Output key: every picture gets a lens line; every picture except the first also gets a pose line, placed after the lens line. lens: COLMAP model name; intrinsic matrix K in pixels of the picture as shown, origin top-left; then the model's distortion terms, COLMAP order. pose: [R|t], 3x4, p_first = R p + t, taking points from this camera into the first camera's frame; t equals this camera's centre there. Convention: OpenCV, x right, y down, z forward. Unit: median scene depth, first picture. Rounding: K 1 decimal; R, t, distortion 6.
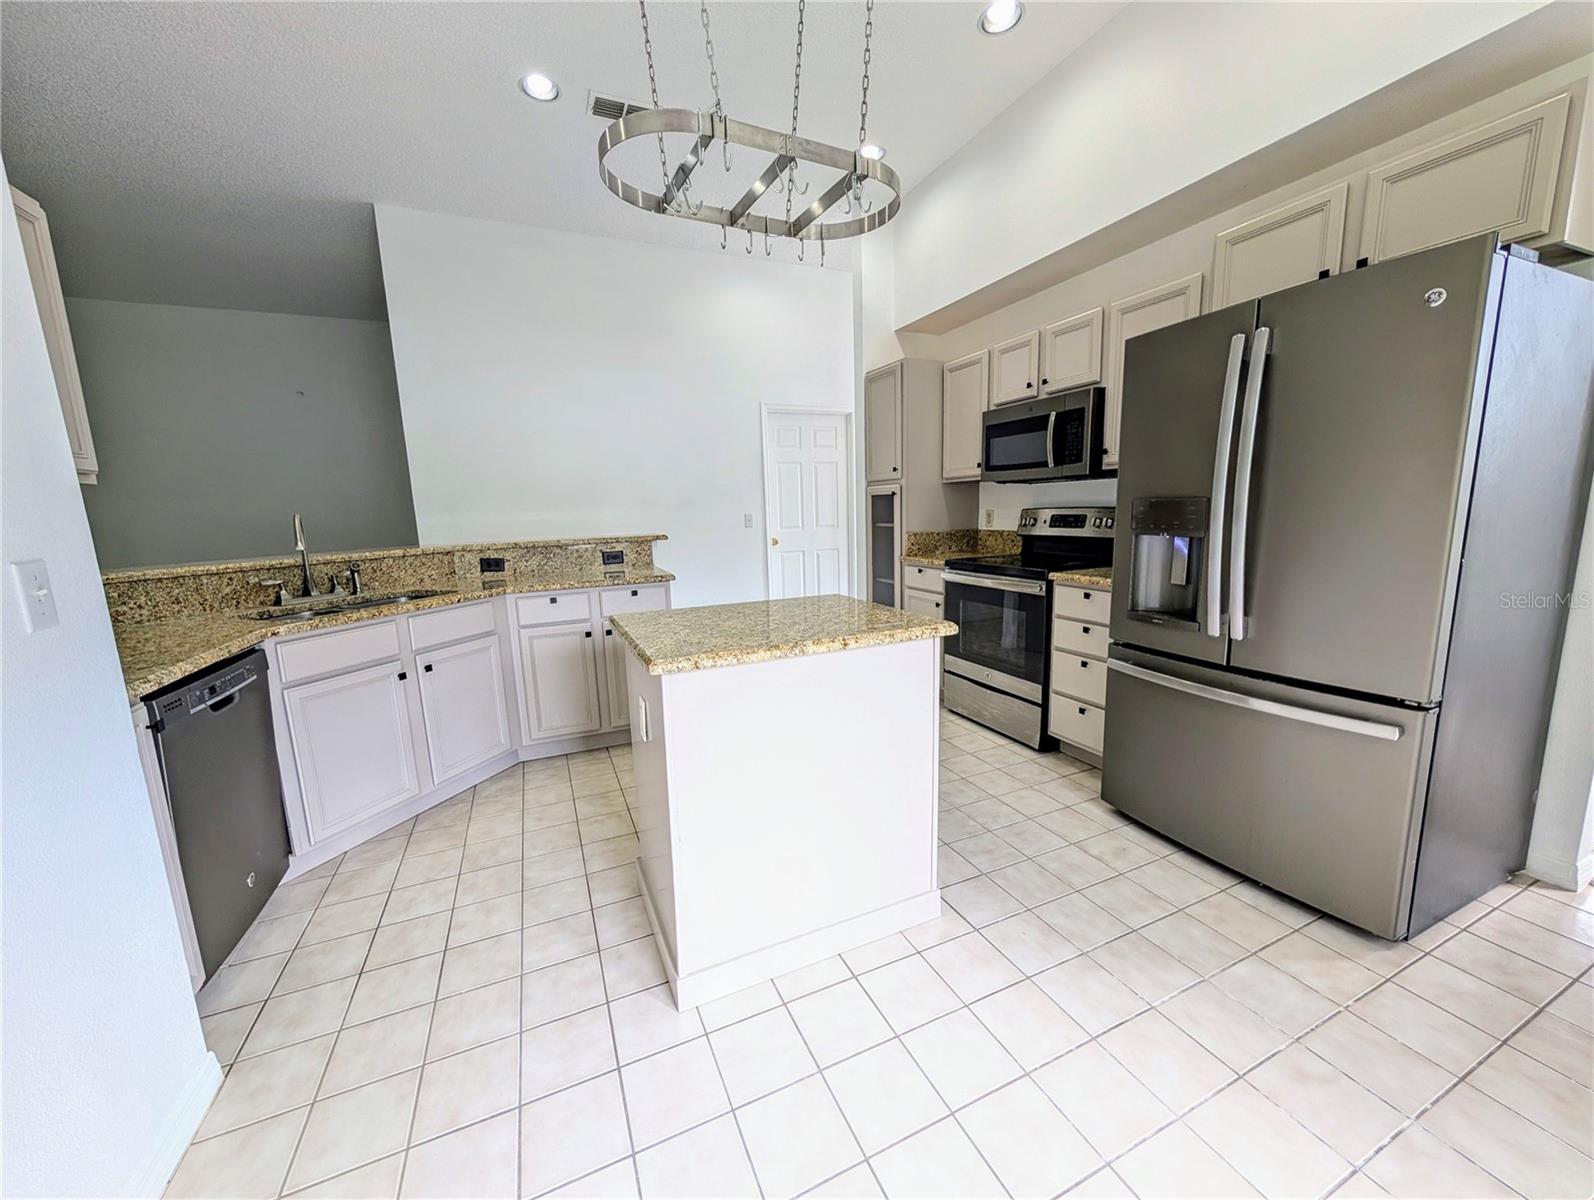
lens RADIAL K [[610.5, 0, 801.4], [0, 610.5, 608.9], [0, 0, 1]] dist [0.000486, 0.000251]
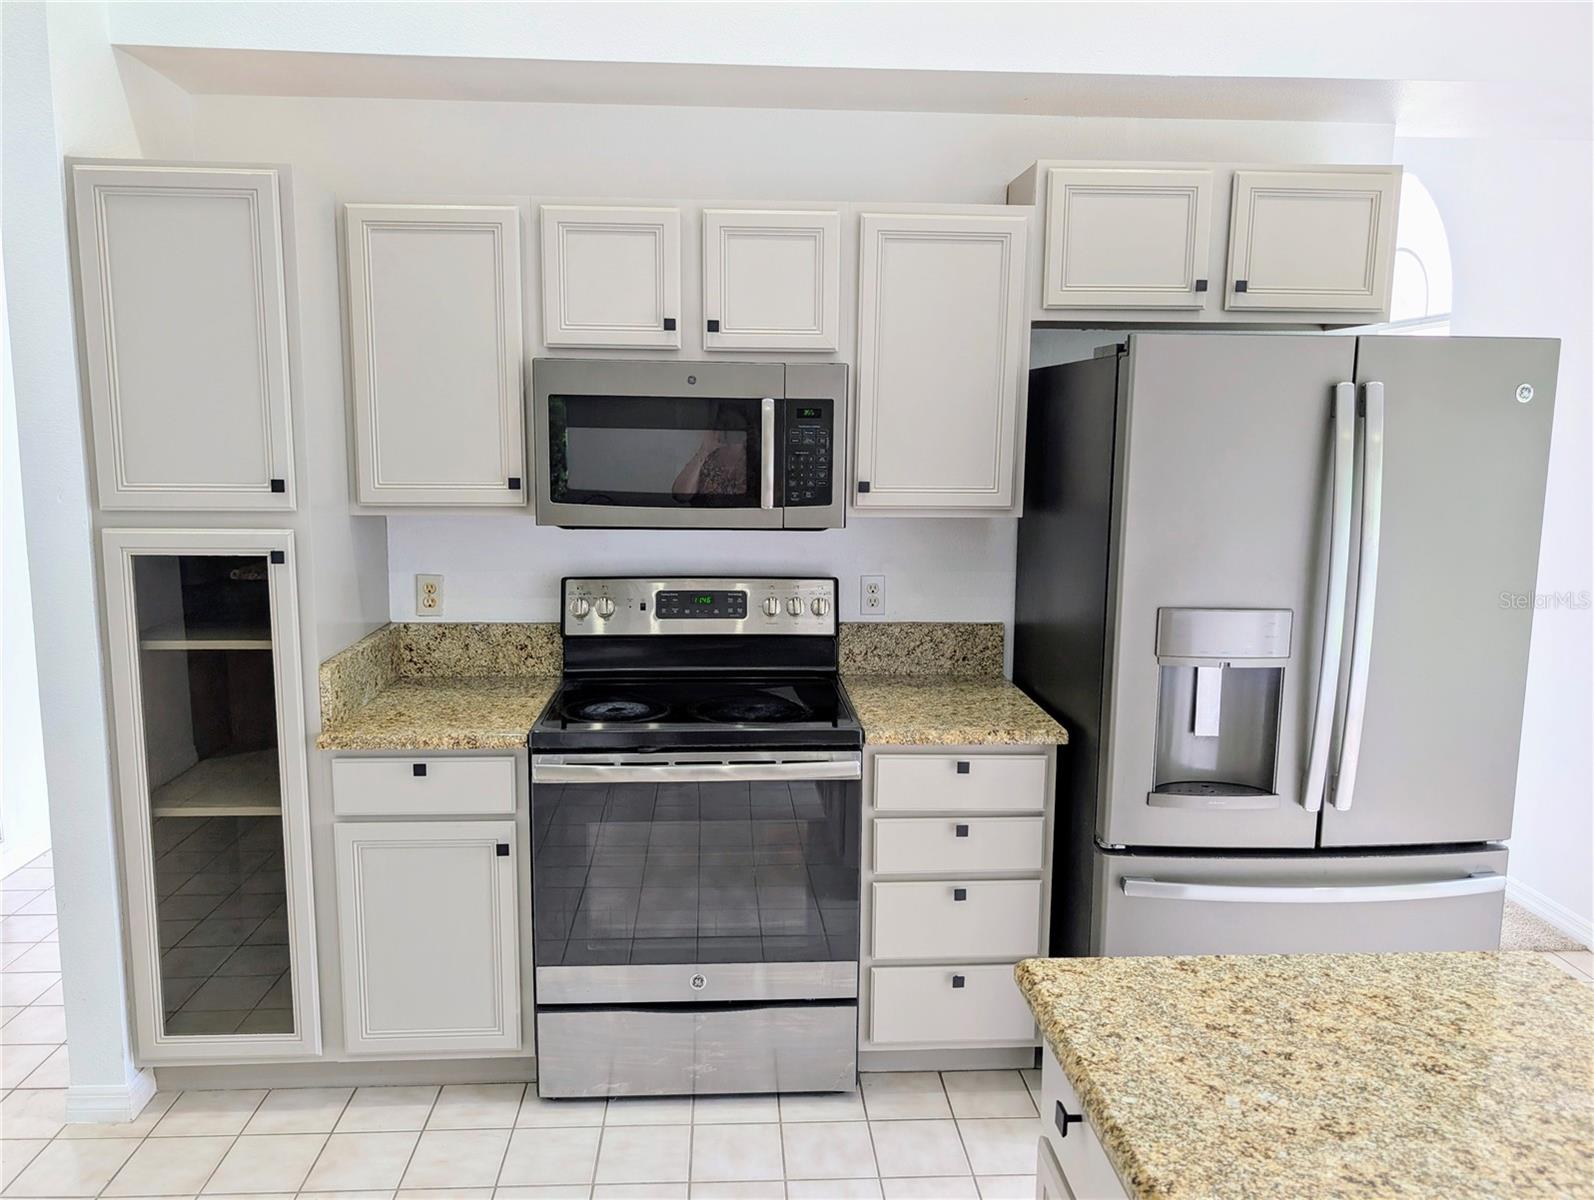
lens RADIAL K [[1144.7, 0, 787.6], [0, 1144.7, 596.6], [0, 0, 1]] dist [0.059971, -0.067203]
pose [[0.365694, -0.100584, 0.925284, -0.378970], [0.134980, 0.989365, 0.054203, -0.185434], [-0.920895, 0.105073, 0.375381, 0.574332]]
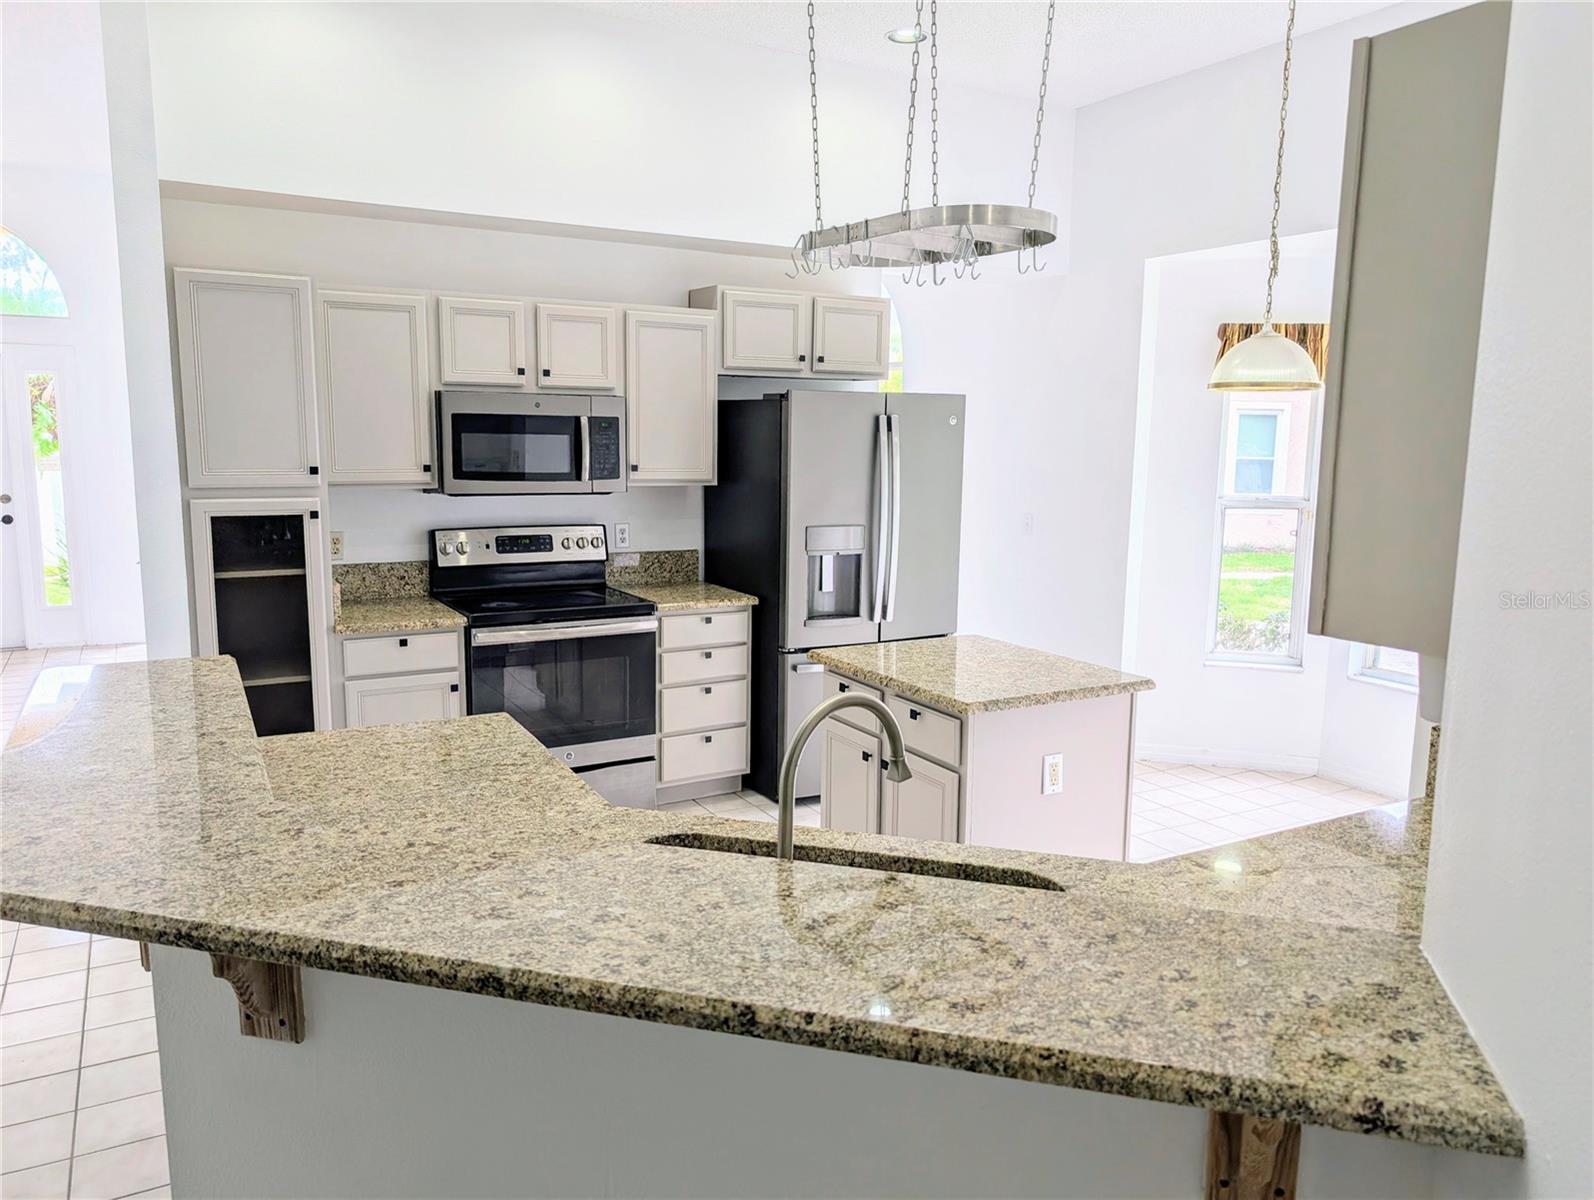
lens RADIAL K [[1144.7, 0, 787.6], [0, 1144.7, 596.6], [0, 0, 1]] dist [0.059971, -0.067203]
pose [[-0.079888, -0.116640, 0.989956, -1.022733], [0.155164, 0.979569, 0.127938, -0.207512], [-0.984653, 0.163827, -0.060158, 0.748087]]
